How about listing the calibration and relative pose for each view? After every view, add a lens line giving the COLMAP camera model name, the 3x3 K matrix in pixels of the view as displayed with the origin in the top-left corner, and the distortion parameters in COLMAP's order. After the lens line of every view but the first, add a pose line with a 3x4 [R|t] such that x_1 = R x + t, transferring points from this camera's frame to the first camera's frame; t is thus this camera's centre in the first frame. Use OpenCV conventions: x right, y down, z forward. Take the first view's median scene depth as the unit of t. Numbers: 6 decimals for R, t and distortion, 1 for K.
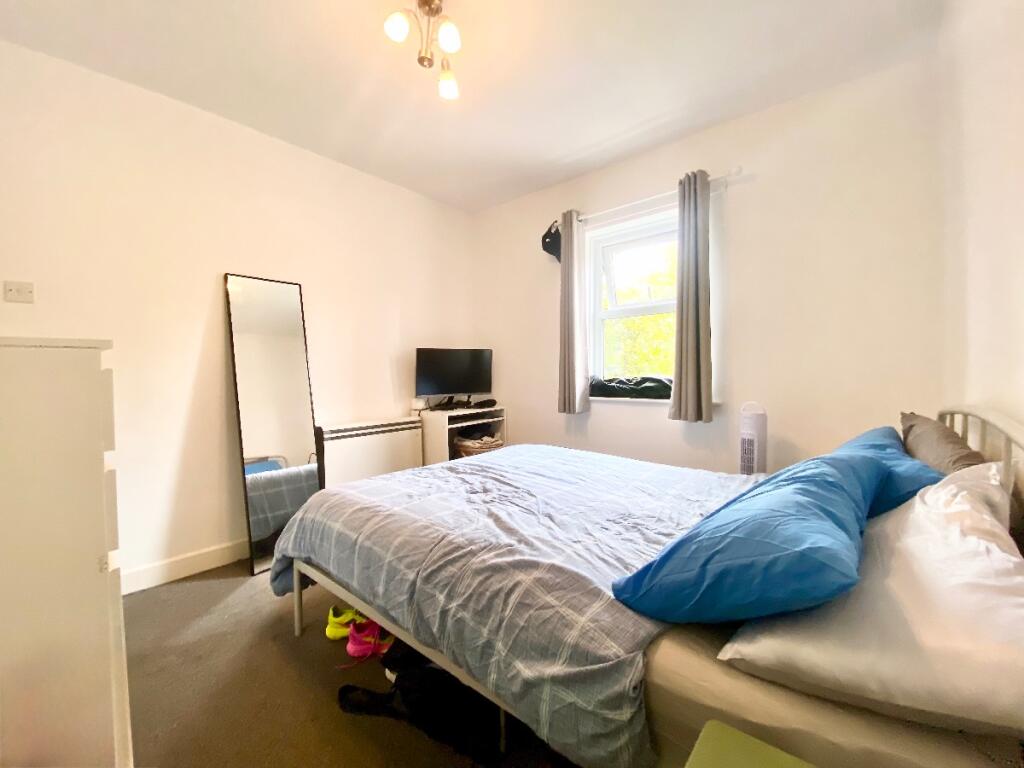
lens RADIAL K [[422.4, 0, 512.0], [0, 422.4, 384.0], [0, 0, 1]] dist [0.056480, -0.042656]
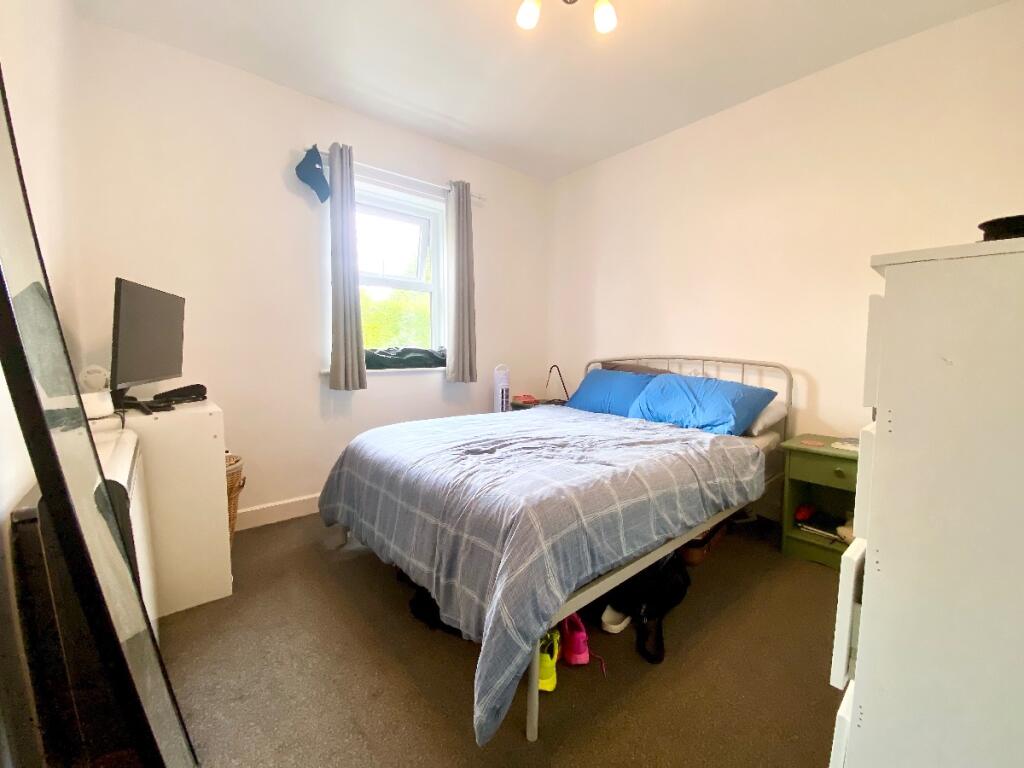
lens RADIAL K [[422.4, 0, 512.0], [0, 422.4, 384.0], [0, 0, 1]] dist [0.056480, -0.042656]
pose [[0.146041, -0.070725, 0.986747, -0.701274], [0.025309, 0.997382, 0.067742, 0.007682], [-0.988955, 0.015080, 0.147448, 0.587349]]
